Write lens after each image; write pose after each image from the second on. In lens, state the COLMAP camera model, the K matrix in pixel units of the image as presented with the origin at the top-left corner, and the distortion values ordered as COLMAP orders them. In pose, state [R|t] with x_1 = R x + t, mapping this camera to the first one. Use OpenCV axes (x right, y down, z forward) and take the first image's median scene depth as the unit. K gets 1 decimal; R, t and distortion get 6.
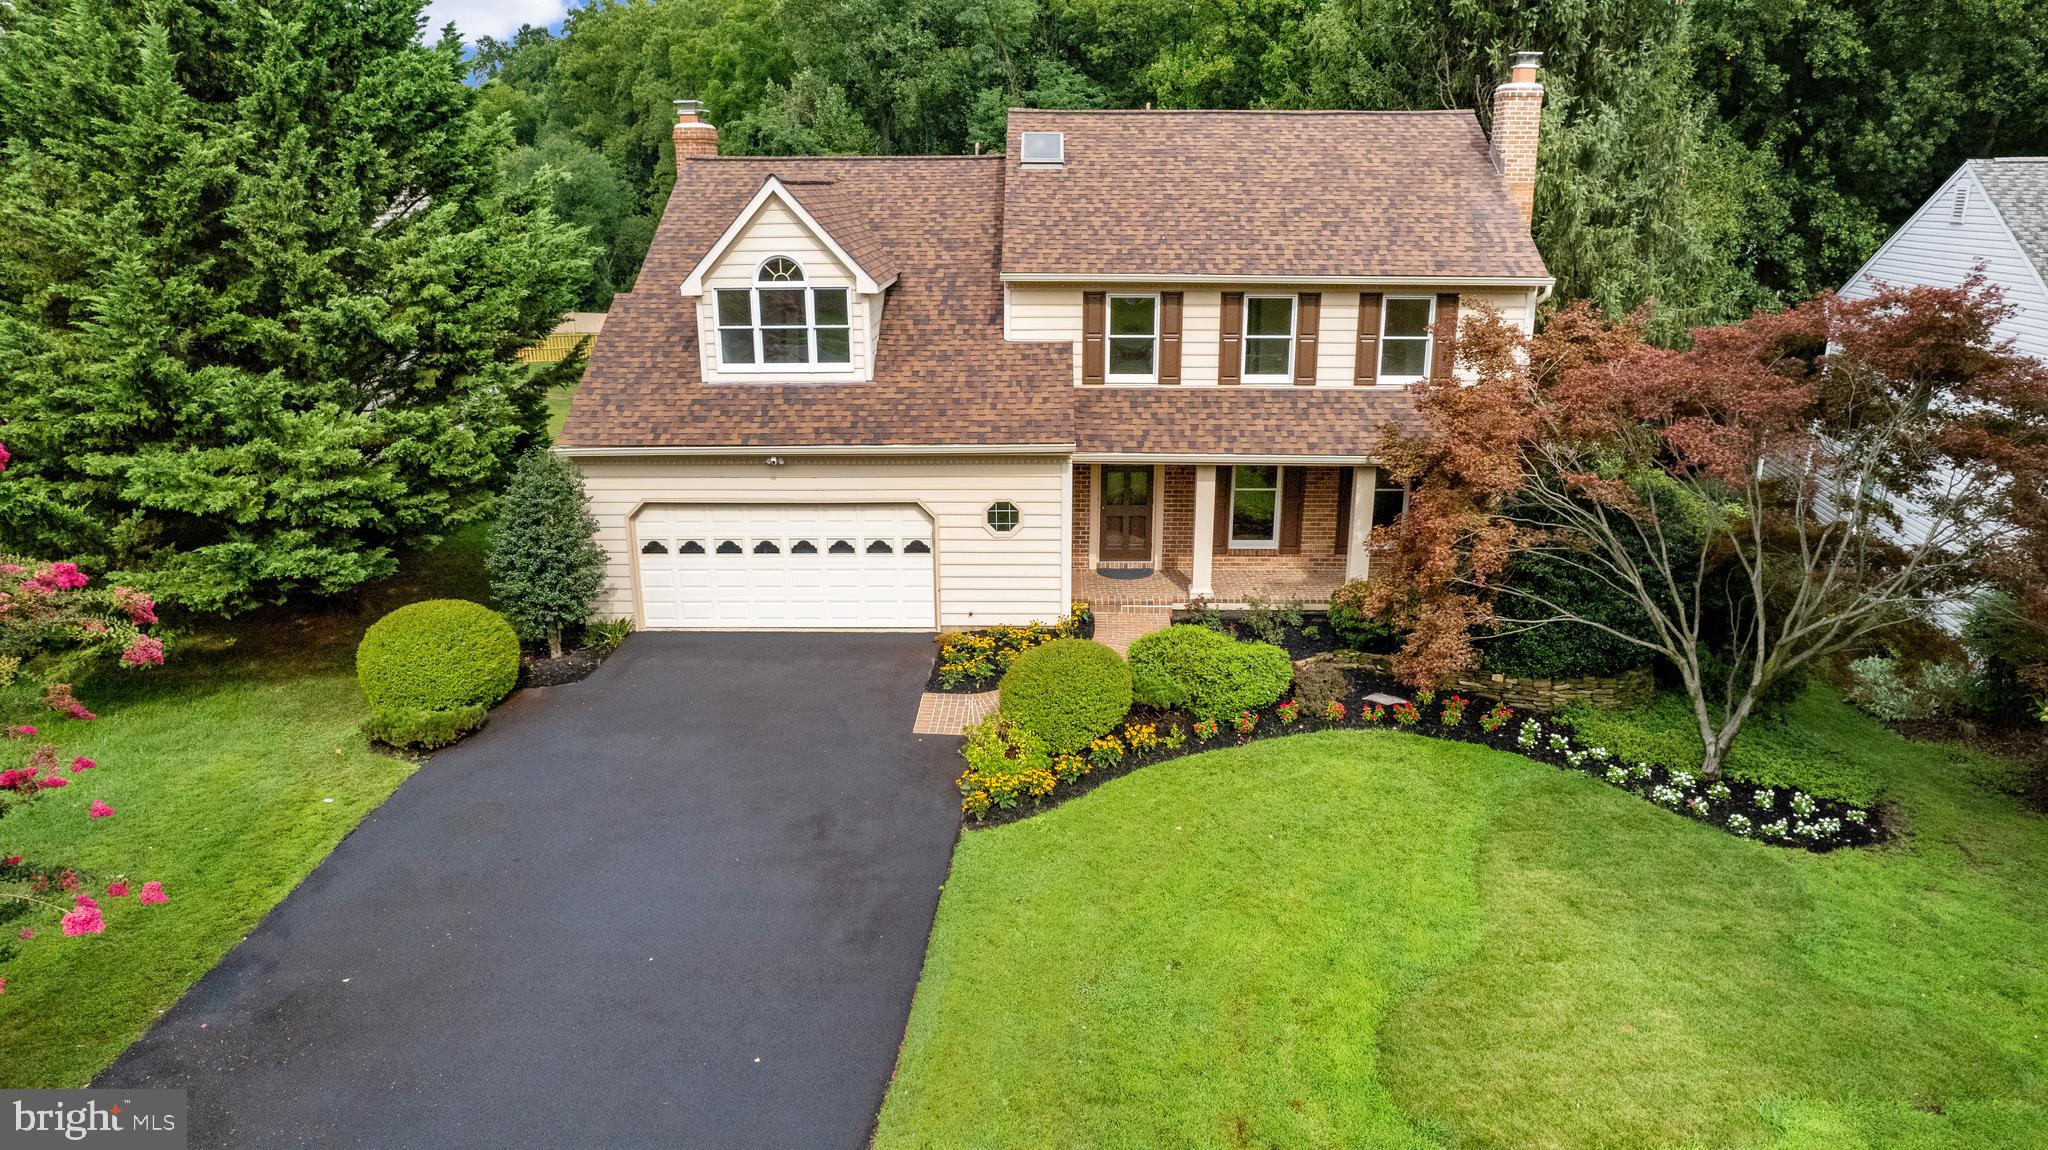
lens RADIAL K [[1307.4, 0, 1036.5], [0, 1307.4, 584.8], [0, 0, 1]] dist [-0.070047, 0.056660]
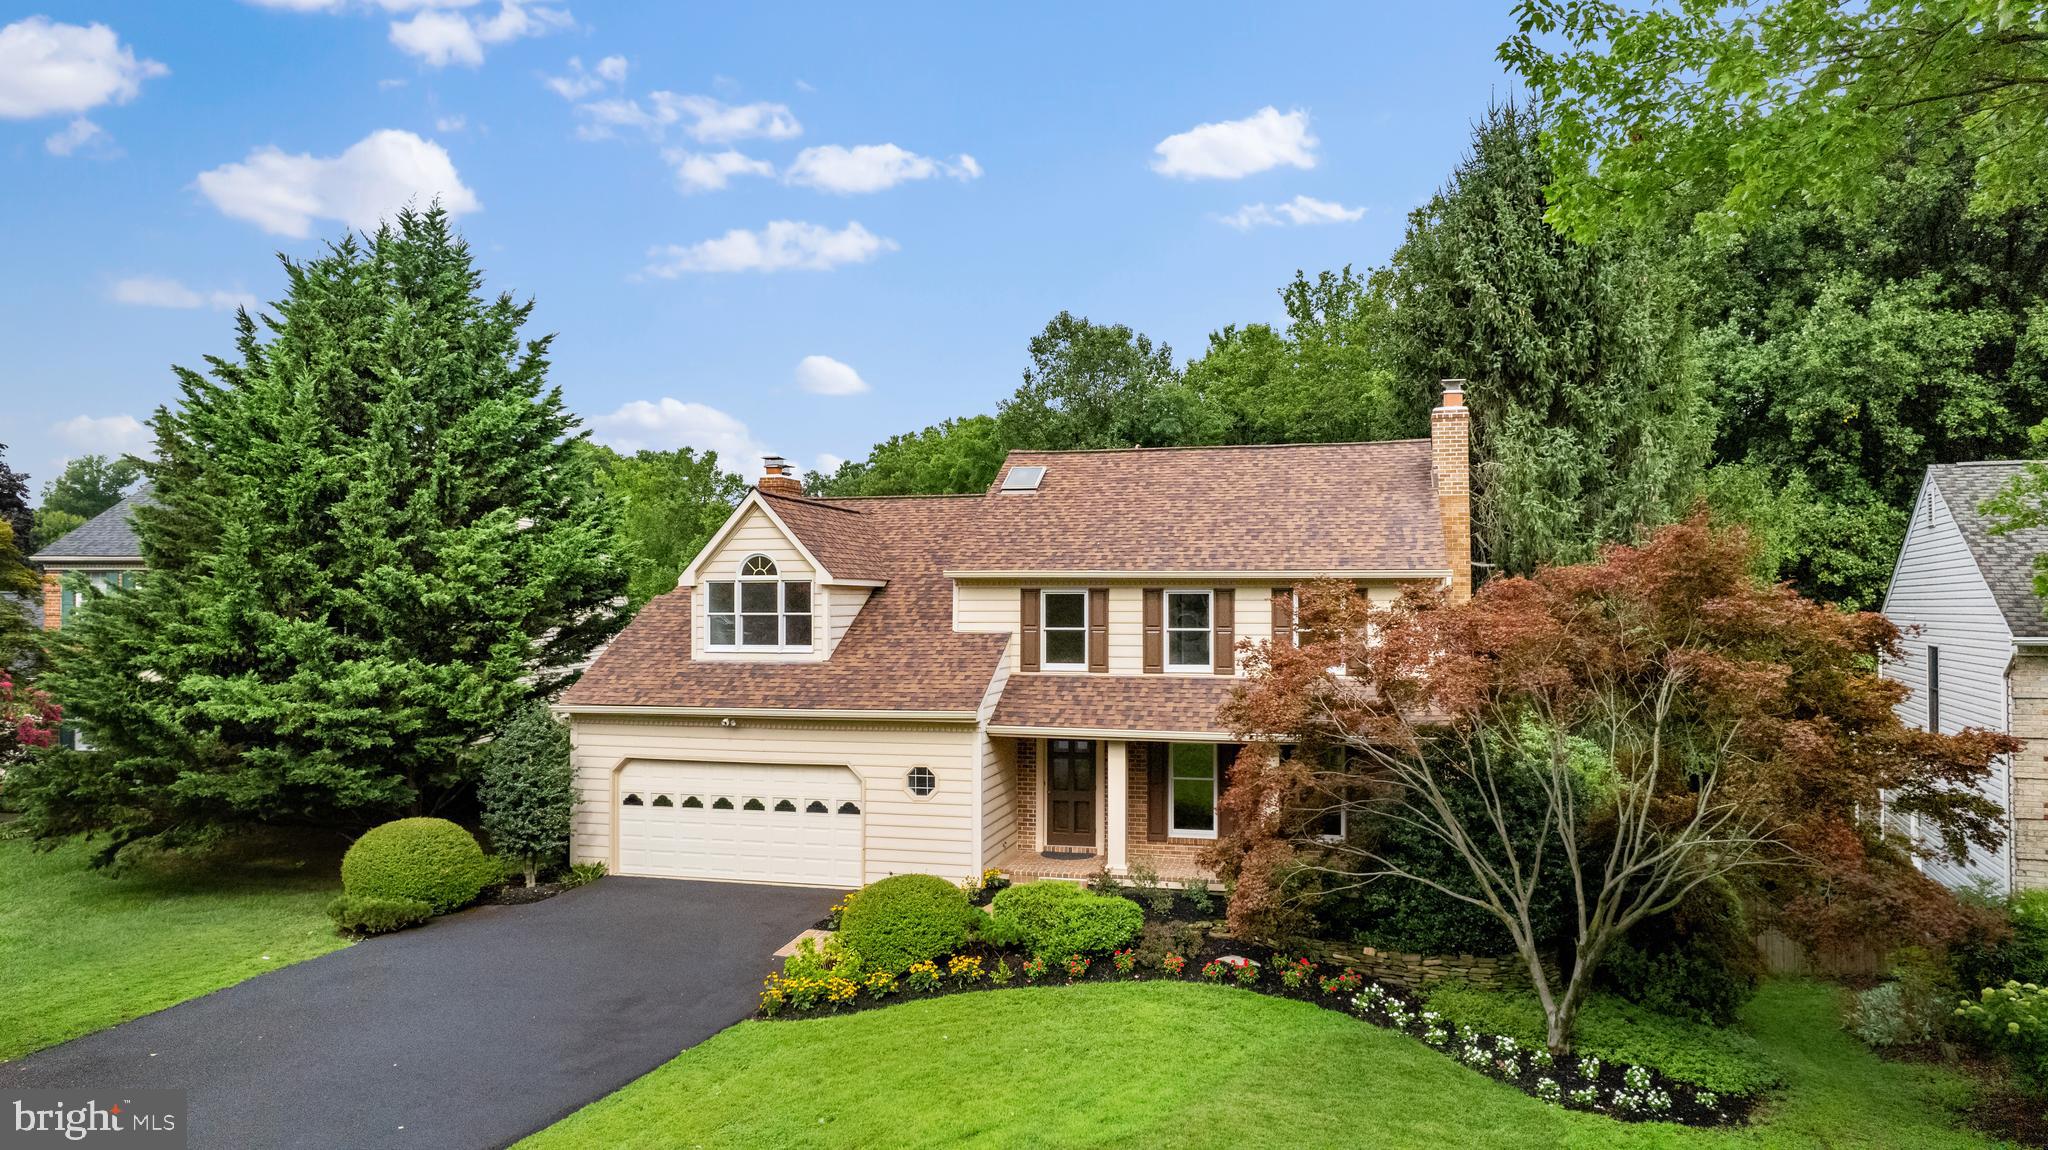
lens RADIAL K [[1315.1, 0, 1033.8], [0, 1315.1, 579.2], [0, 0, 1]] dist [-0.045058, 0.001780]
pose [[0.973911, -0.003069, -0.226909, 0.312765], [-0.068994, 0.948571, -0.308954, 0.119245], [0.216187, 0.316549, 0.923612, -0.045265]]
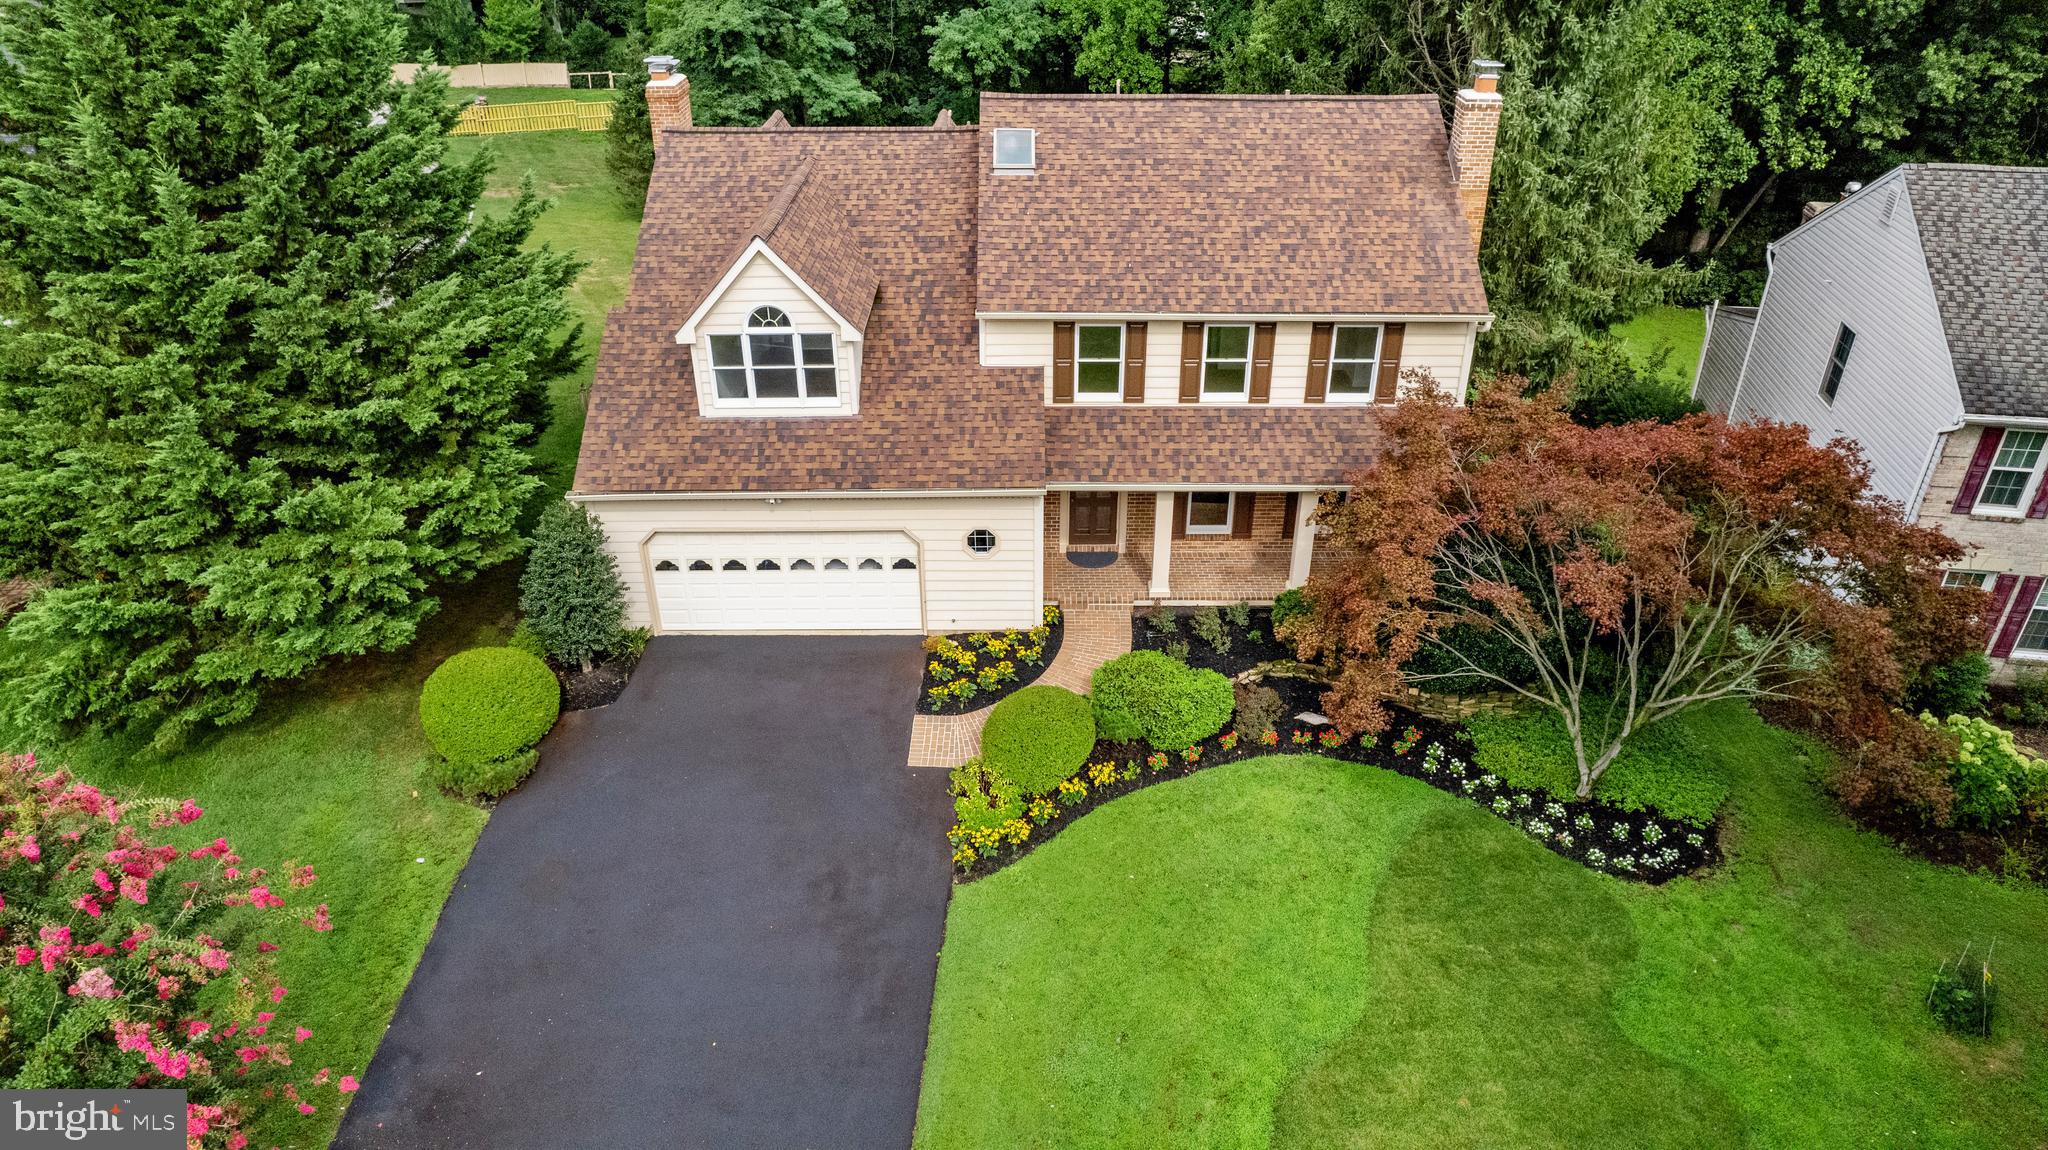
lens RADIAL K [[1307.4, 0, 1036.5], [0, 1307.4, 584.8], [0, 0, 1]] dist [-0.070047, 0.056660]
pose [[0.999800, -0.008531, 0.018090, 0.000794], [0.004116, 0.972879, 0.231280, -0.270596], [-0.019573, -0.231159, 0.972719, -0.087427]]
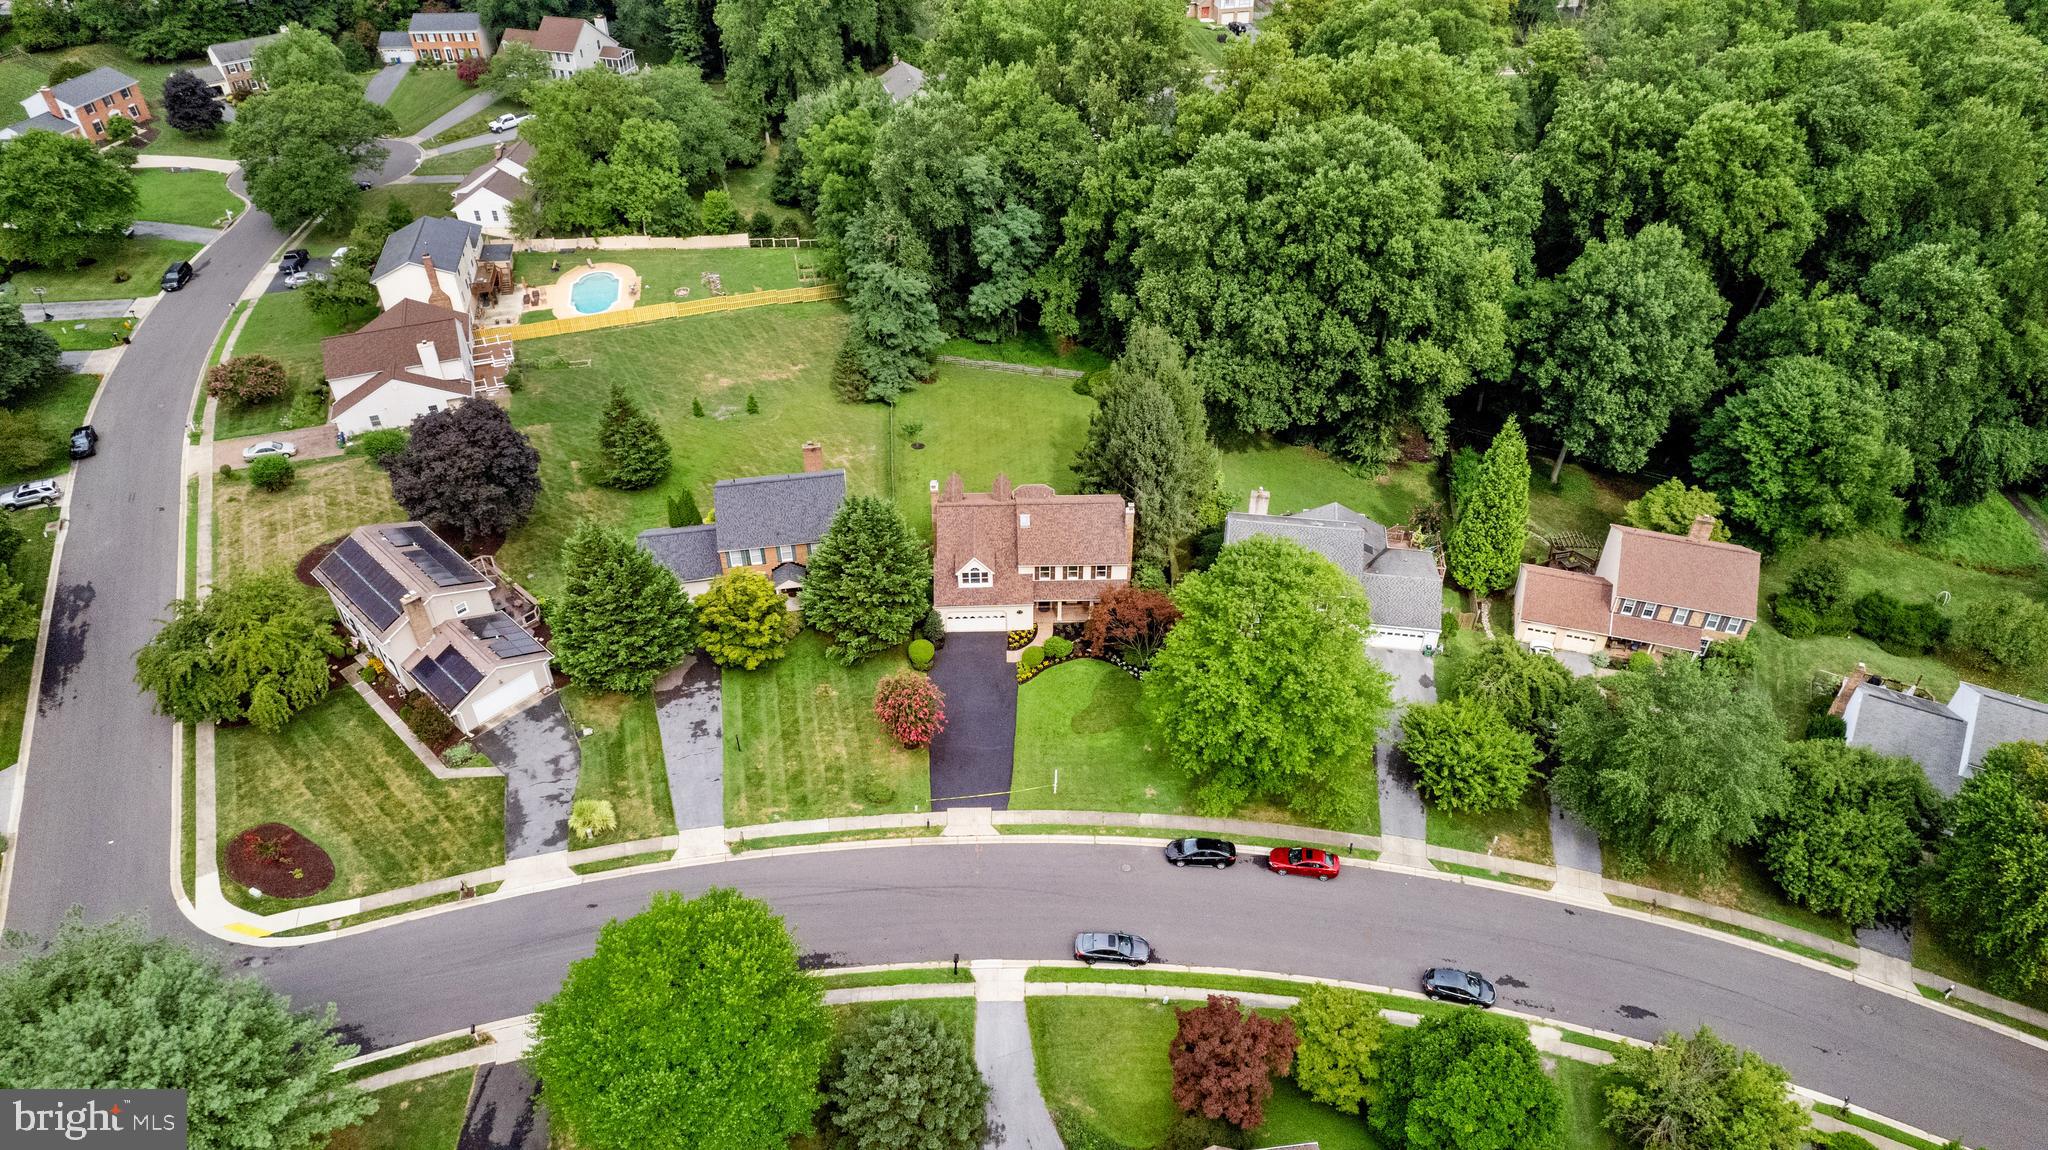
lens RADIAL K [[1307.4, 0, 1036.5], [0, 1307.4, 584.8], [0, 0, 1]] dist [-0.070047, 0.056660]
pose [[0.998968, -0.026987, 0.036522, -0.143244], [0.011659, 0.929717, 0.368091, -2.020973], [-0.043889, -0.367286, 0.929072, -3.691154]]
